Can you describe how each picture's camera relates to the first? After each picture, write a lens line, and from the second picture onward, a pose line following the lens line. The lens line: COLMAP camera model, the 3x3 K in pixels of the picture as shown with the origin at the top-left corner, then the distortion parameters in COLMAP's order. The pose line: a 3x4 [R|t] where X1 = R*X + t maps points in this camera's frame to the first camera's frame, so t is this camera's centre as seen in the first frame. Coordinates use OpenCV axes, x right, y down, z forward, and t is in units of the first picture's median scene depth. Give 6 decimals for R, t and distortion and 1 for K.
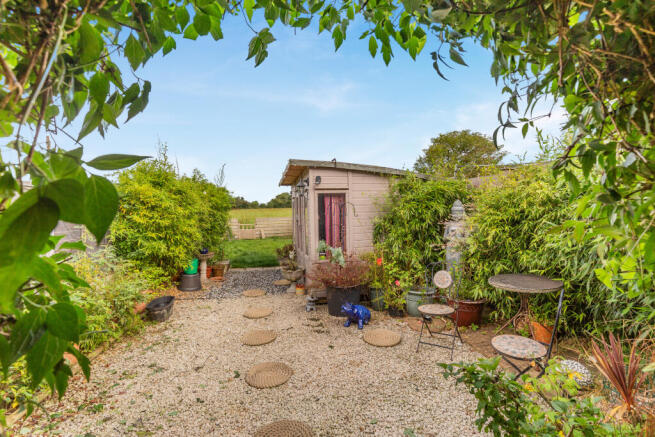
lens RADIAL K [[325.9, 0, 325.8], [0, 325.9, 216.1], [0, 0, 1]] dist [0.002512, 0.000794]
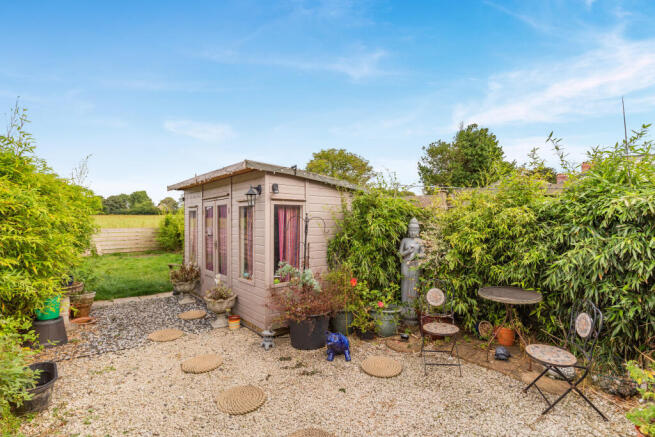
lens RADIAL K [[328.9, 0, 327.4], [0, 328.9, 221.3], [0, 0, 1]] dist [-0.000860, 0.000083]
pose [[0.865140, 0.022550, 0.501023, -0.327102], [-0.014696, 0.999700, -0.019619, -0.011814], [-0.501315, 0.009610, 0.865211, 0.204767]]
